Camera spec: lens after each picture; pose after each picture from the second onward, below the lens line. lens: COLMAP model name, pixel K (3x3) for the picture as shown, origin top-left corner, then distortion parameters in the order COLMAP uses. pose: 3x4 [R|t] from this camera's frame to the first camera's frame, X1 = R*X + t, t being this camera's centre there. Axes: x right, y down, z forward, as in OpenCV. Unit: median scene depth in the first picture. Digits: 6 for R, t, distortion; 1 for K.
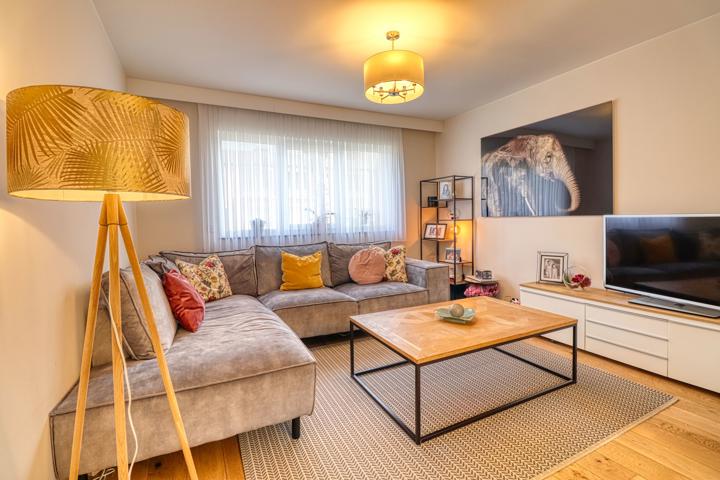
lens RADIAL K [[332.6, 0, 361.3], [0, 332.6, 226.6], [0, 0, 1]] dist [0.001402, -0.013853]
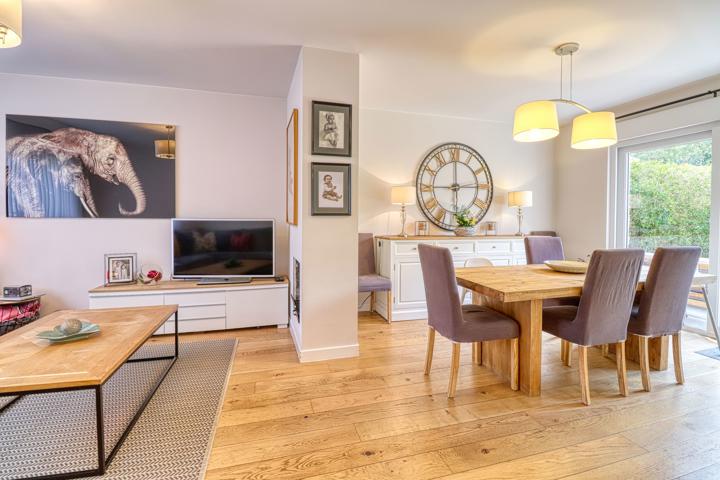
lens RADIAL K [[332.6, 0, 361.3], [0, 332.6, 226.6], [0, 0, 1]] dist [0.001402, -0.013853]
pose [[0.184399, -0.002108, 0.982849, -0.285856], [0.013349, 0.999911, -0.000360, 0.004232], [-0.982761, 0.013186, 0.184411, 0.081401]]
